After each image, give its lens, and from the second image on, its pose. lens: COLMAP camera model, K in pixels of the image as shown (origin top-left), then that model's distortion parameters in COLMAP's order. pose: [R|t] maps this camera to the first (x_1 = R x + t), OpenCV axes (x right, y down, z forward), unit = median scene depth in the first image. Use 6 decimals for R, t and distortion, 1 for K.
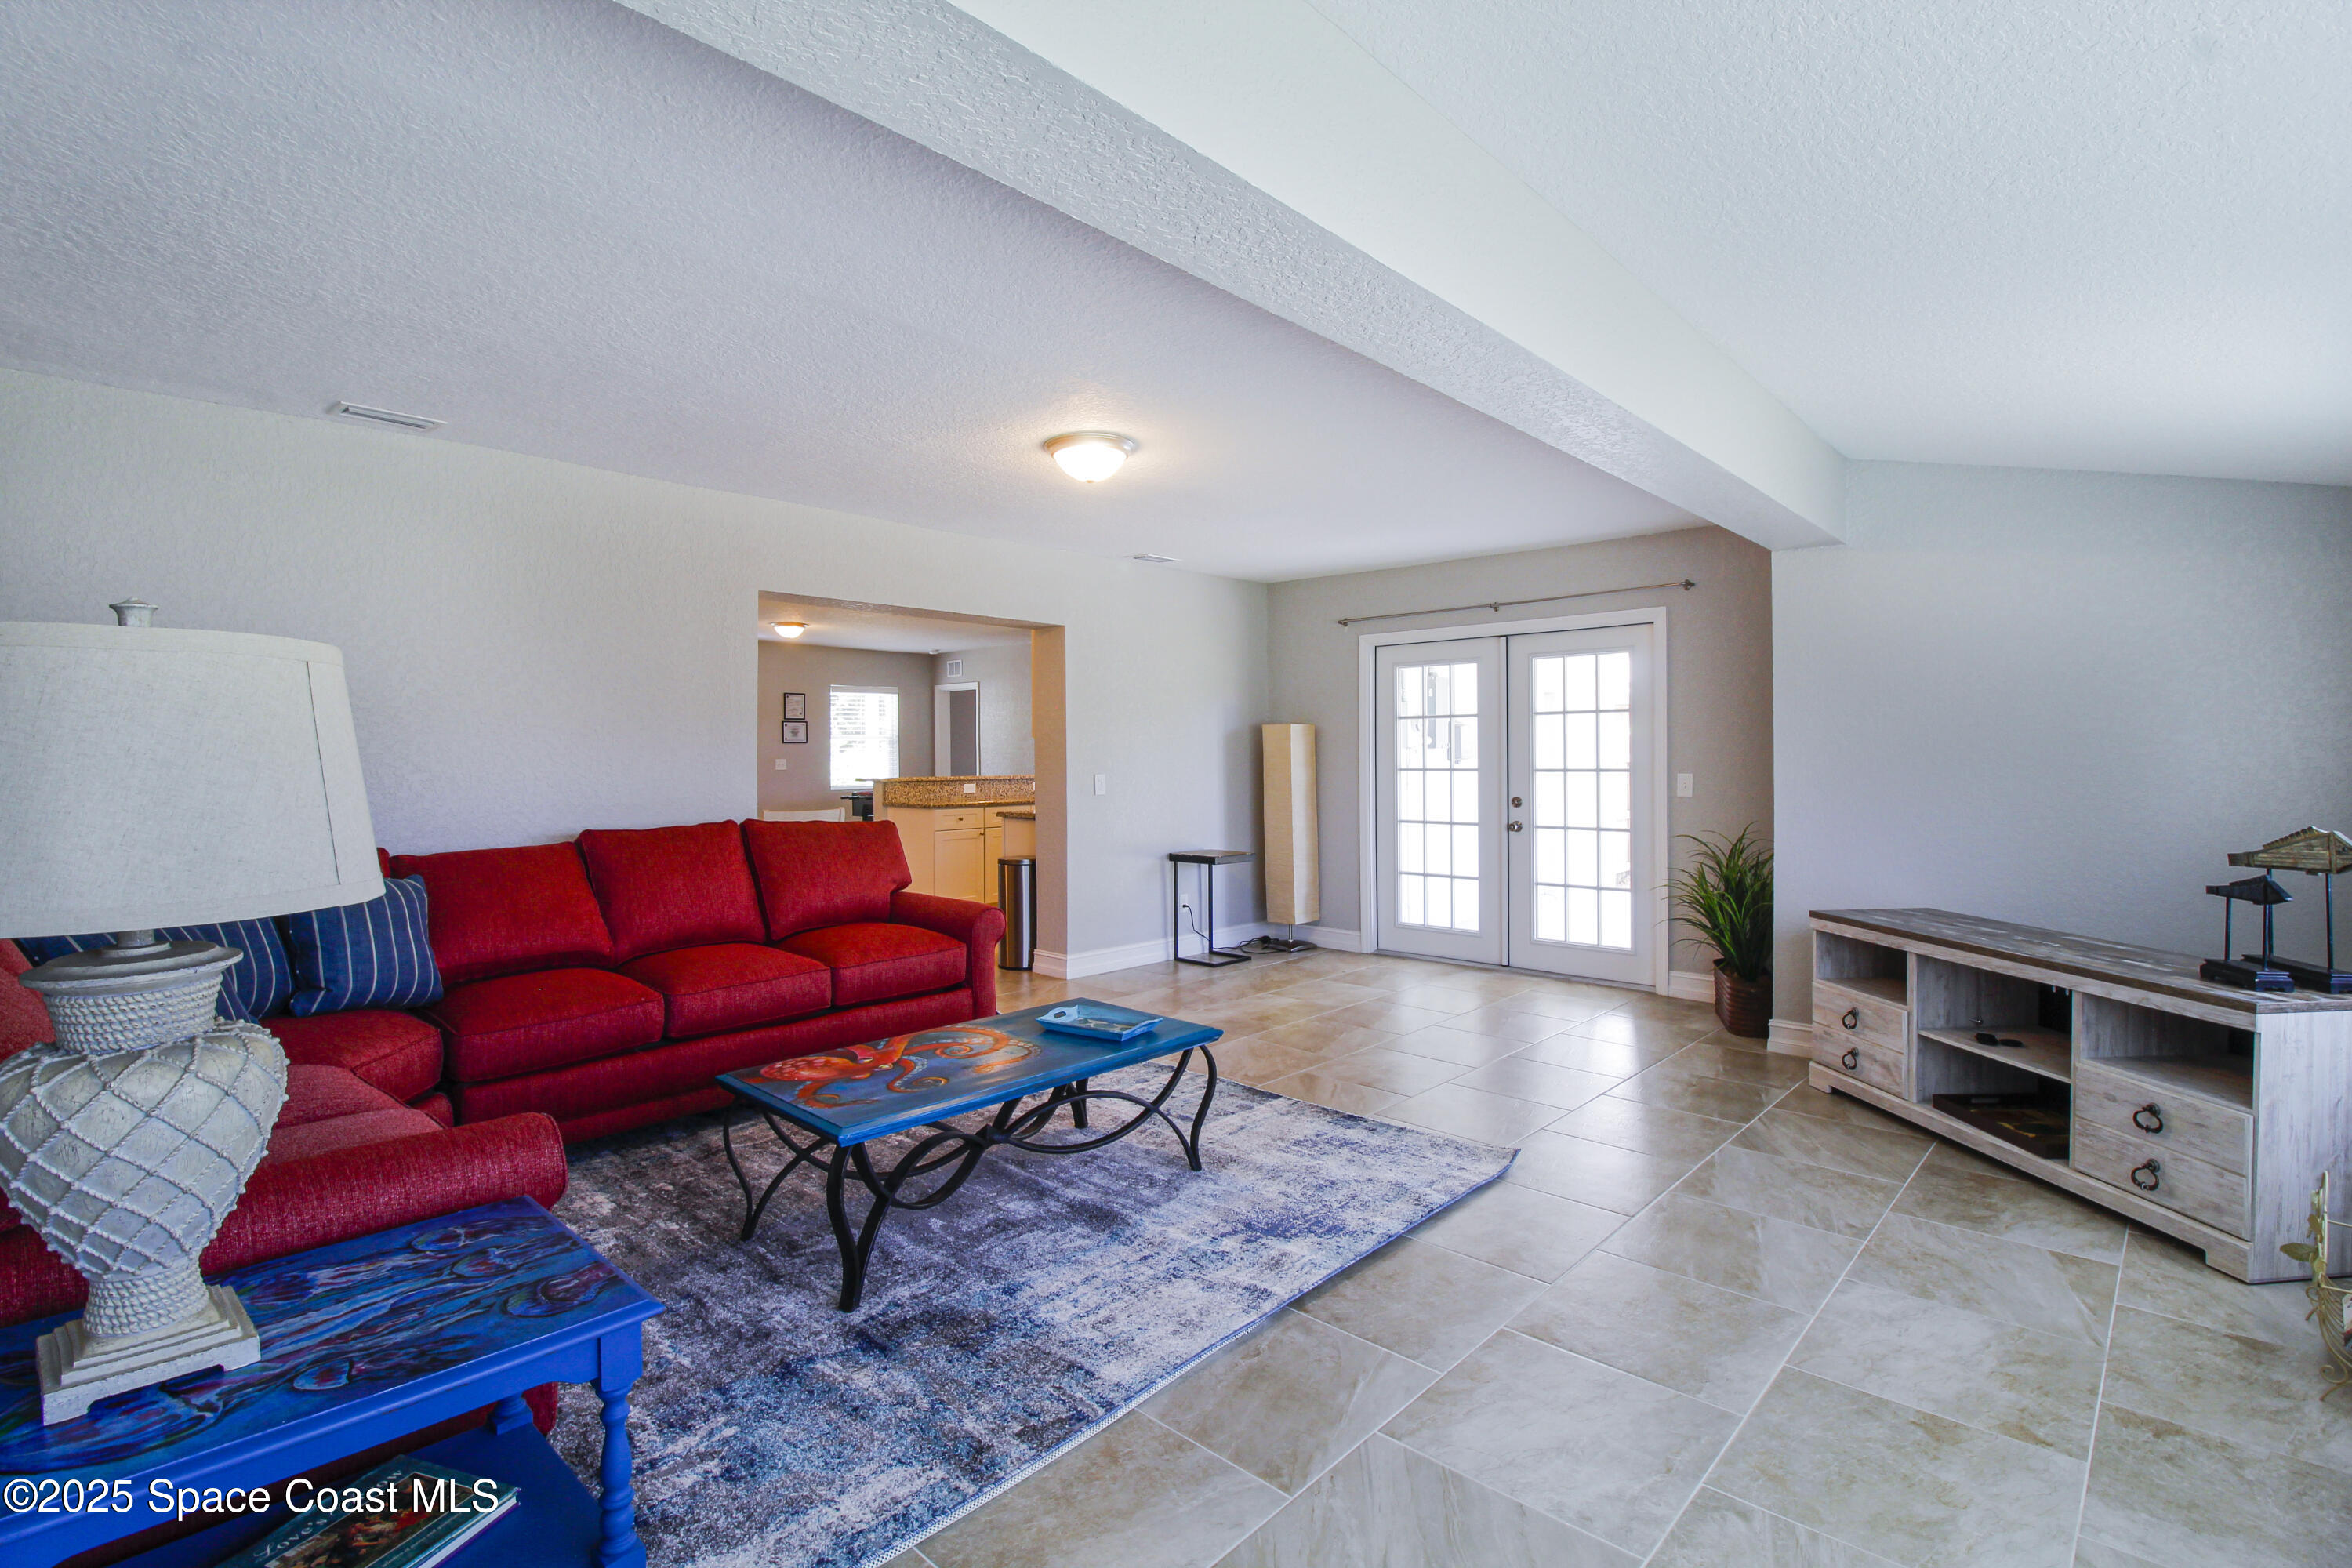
lens RADIAL K [[1093.6, 0, 1183.6], [0, 1093.6, 758.3], [0, 0, 1]] dist [-0.006439, -0.000862]
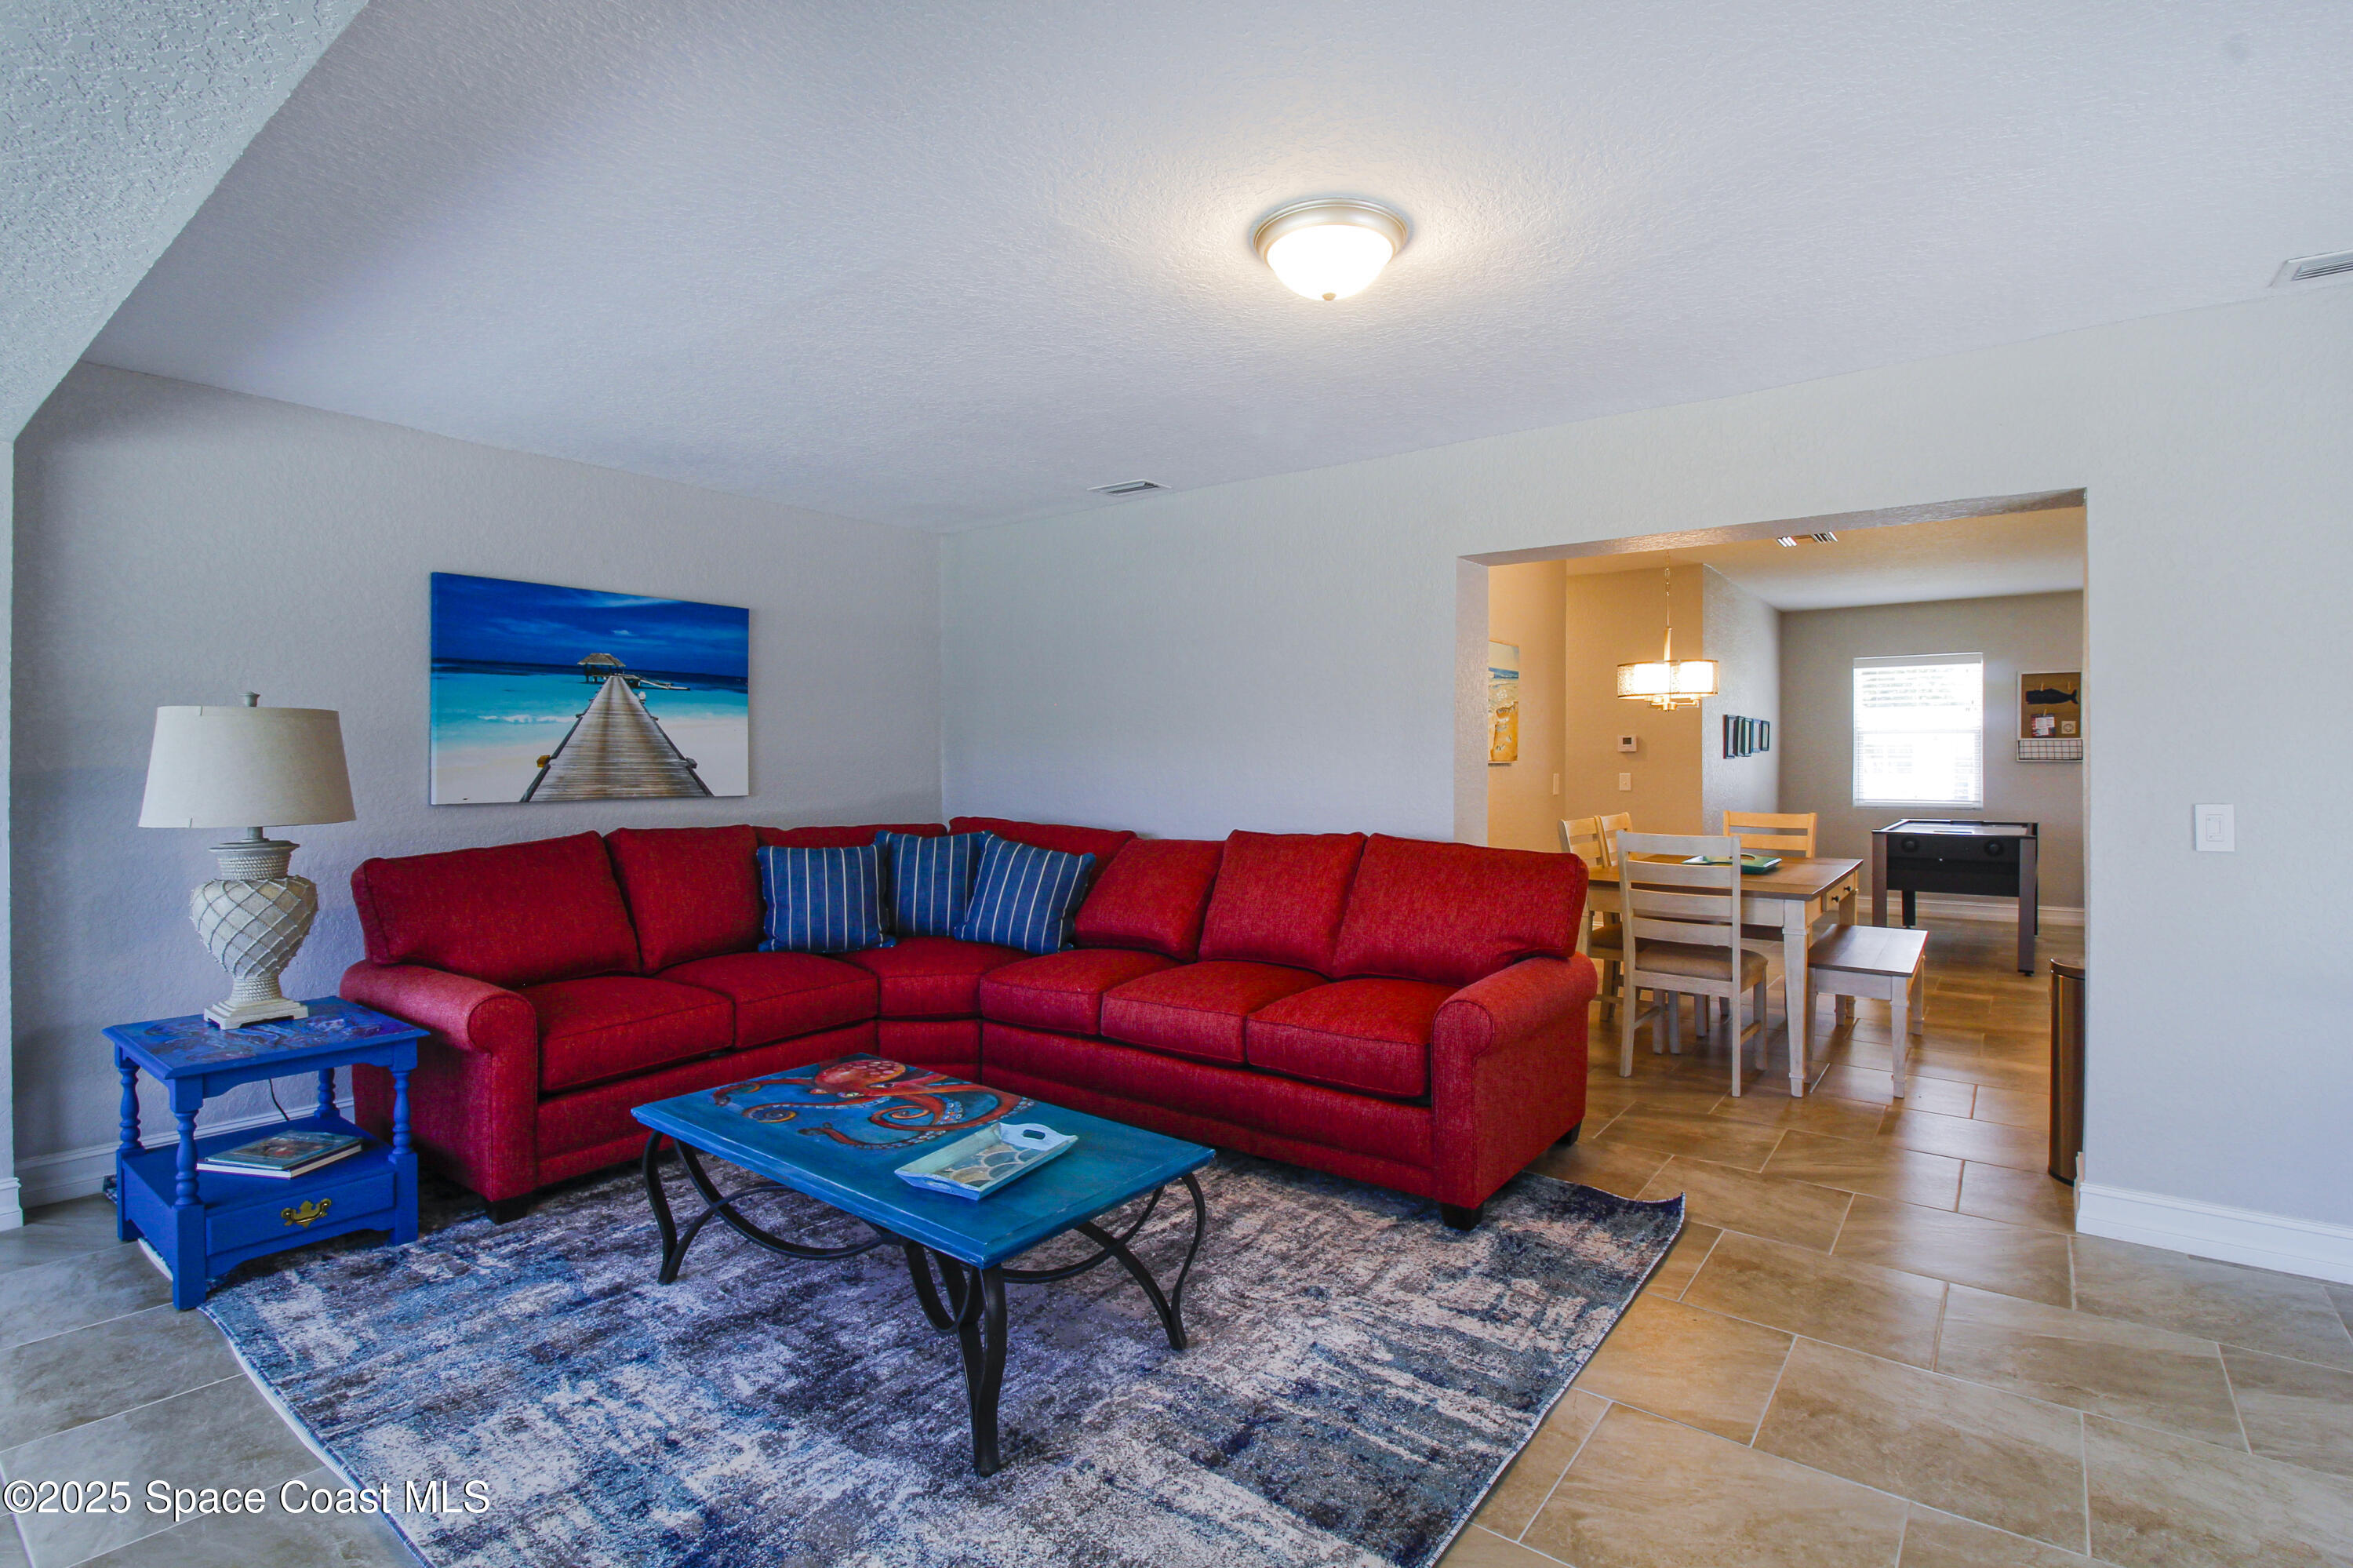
lens RADIAL K [[1104.6, 0, 1201.6], [0, 1104.6, 753.2], [0, 0, 1]] dist [-0.010901, -0.000621]
pose [[0.105139, -0.000661, -0.994457, 0.627191], [-0.003841, 0.999992, -0.001070, -0.008184], [0.994450, 0.003932, 0.105136, 1.083128]]
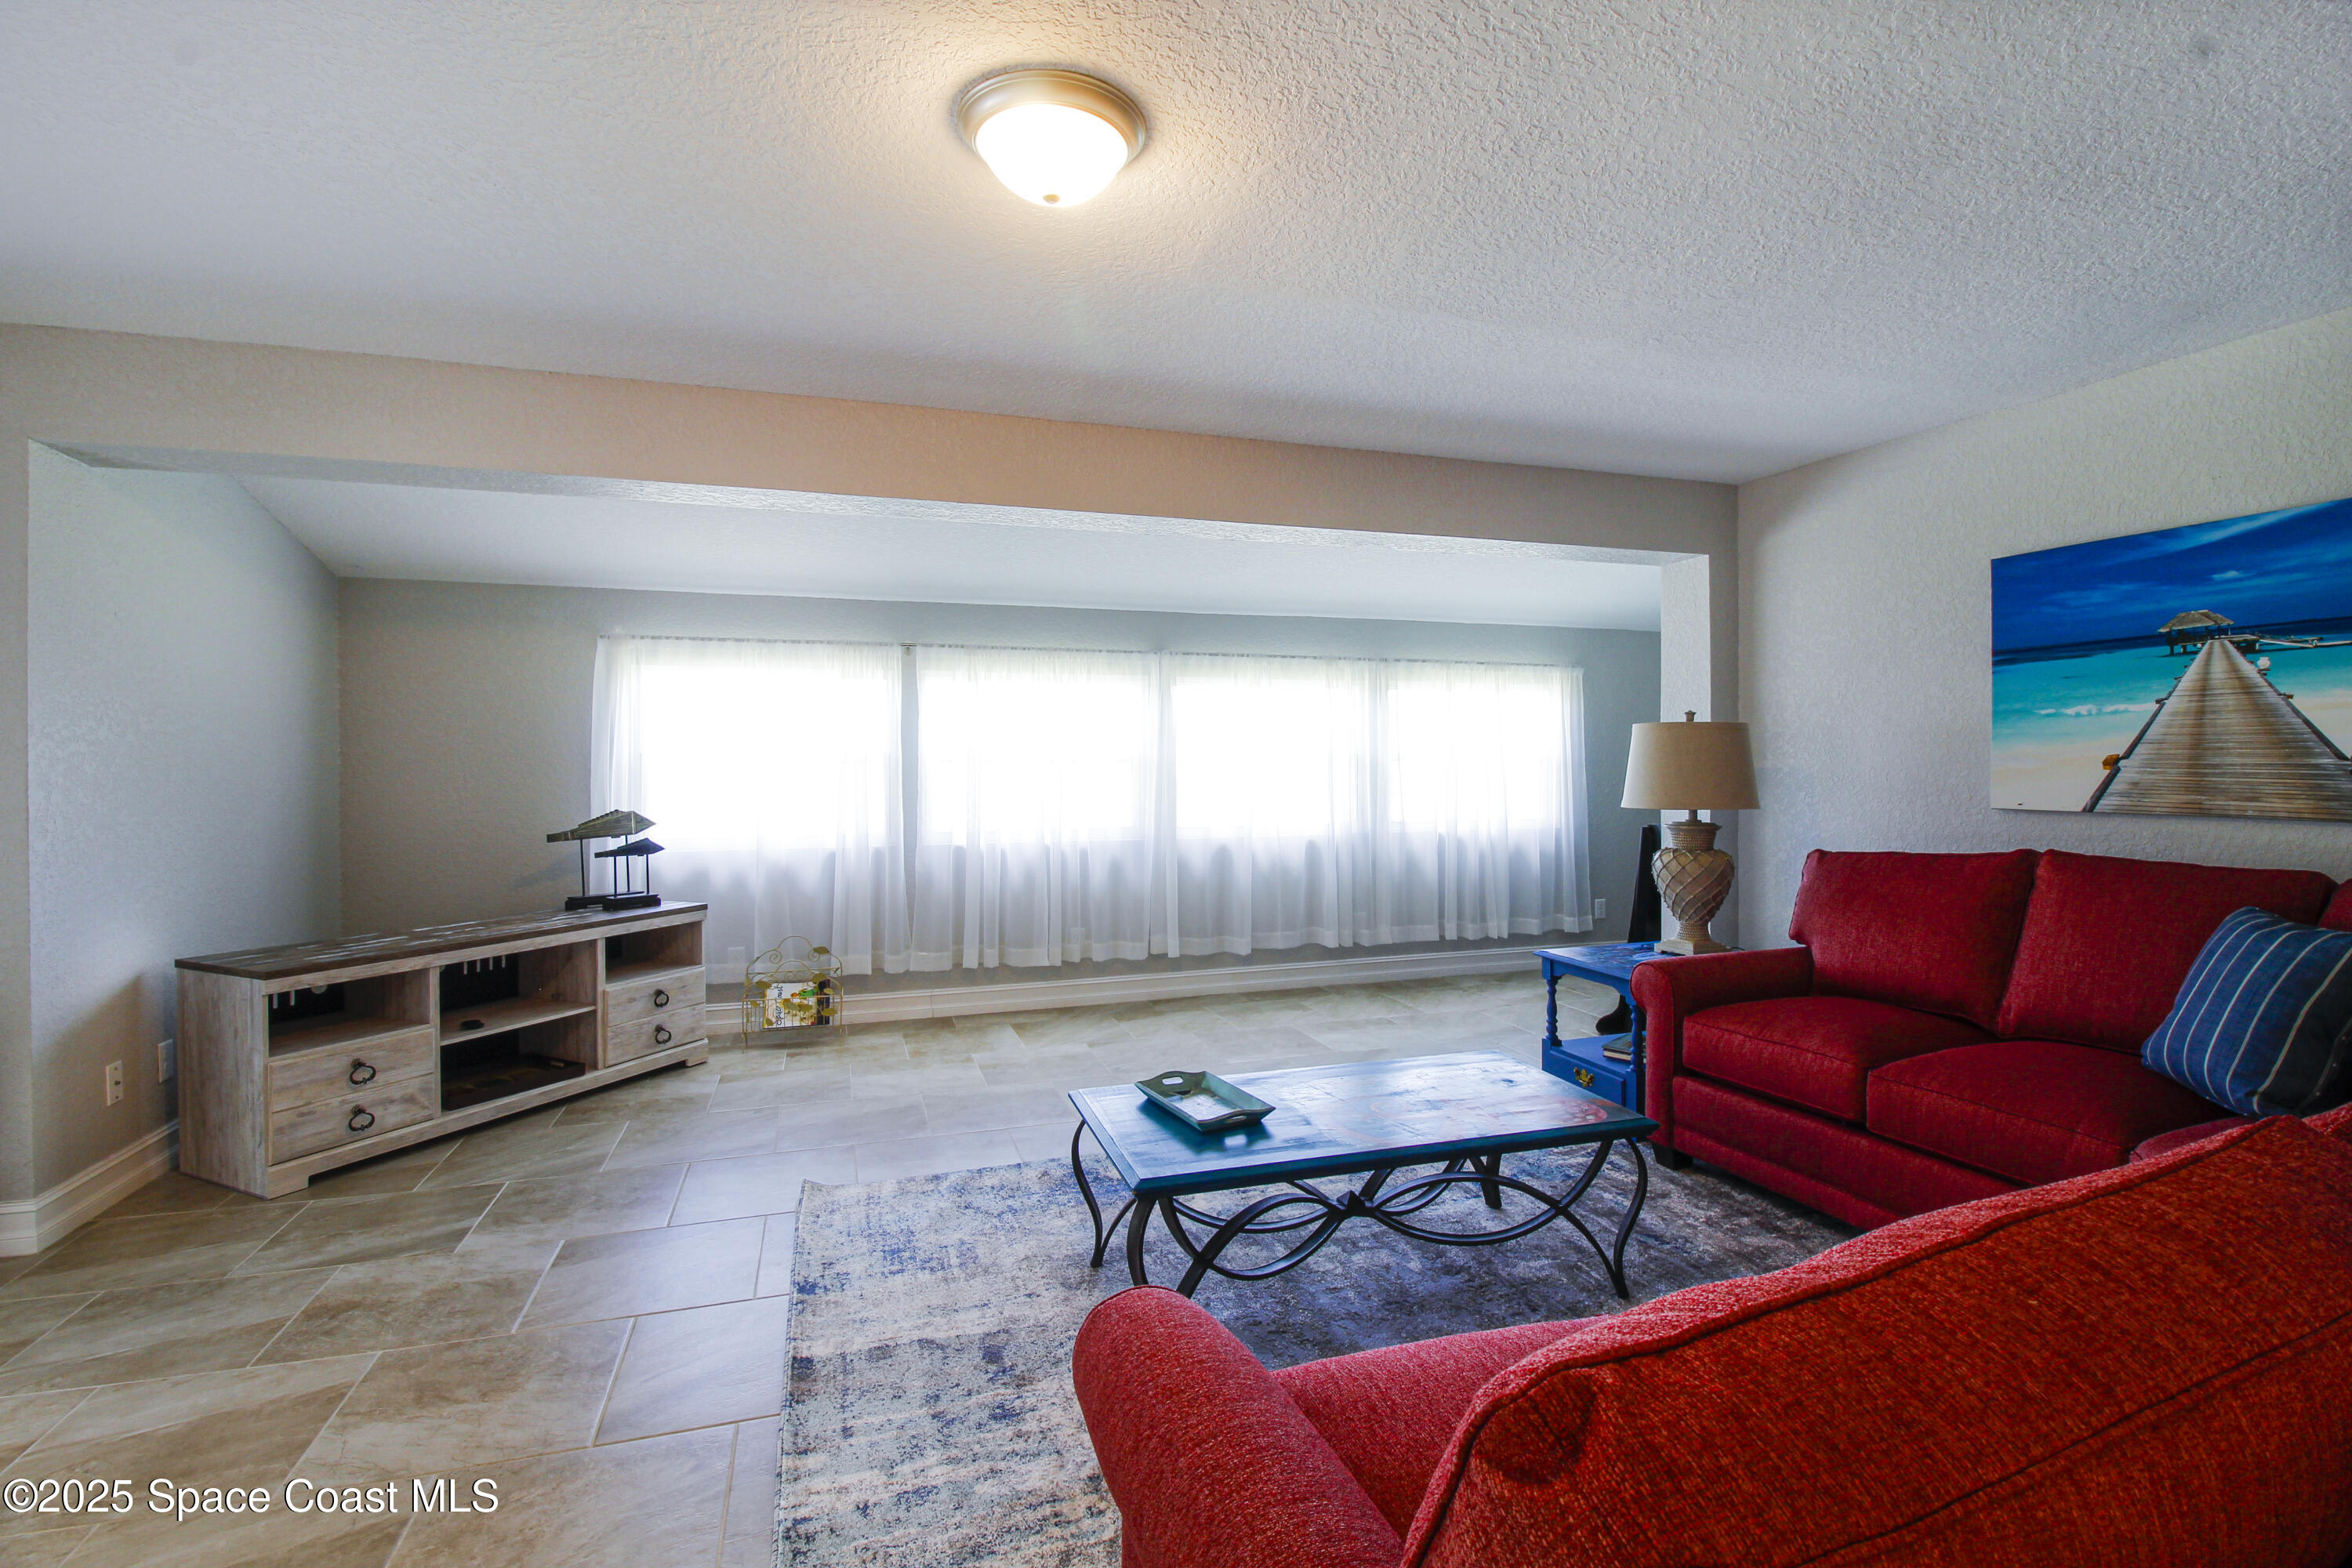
lens RADIAL K [[1093.6, 0, 1183.6], [0, 1093.6, 758.3], [0, 0, 1]] dist [-0.006439, -0.000862]
pose [[-0.876250, 0.007072, 0.481806, -0.459652], [0.007083, 0.999973, -0.001795, -0.005008], [-0.481805, 0.001840, -0.876276, 1.743080]]
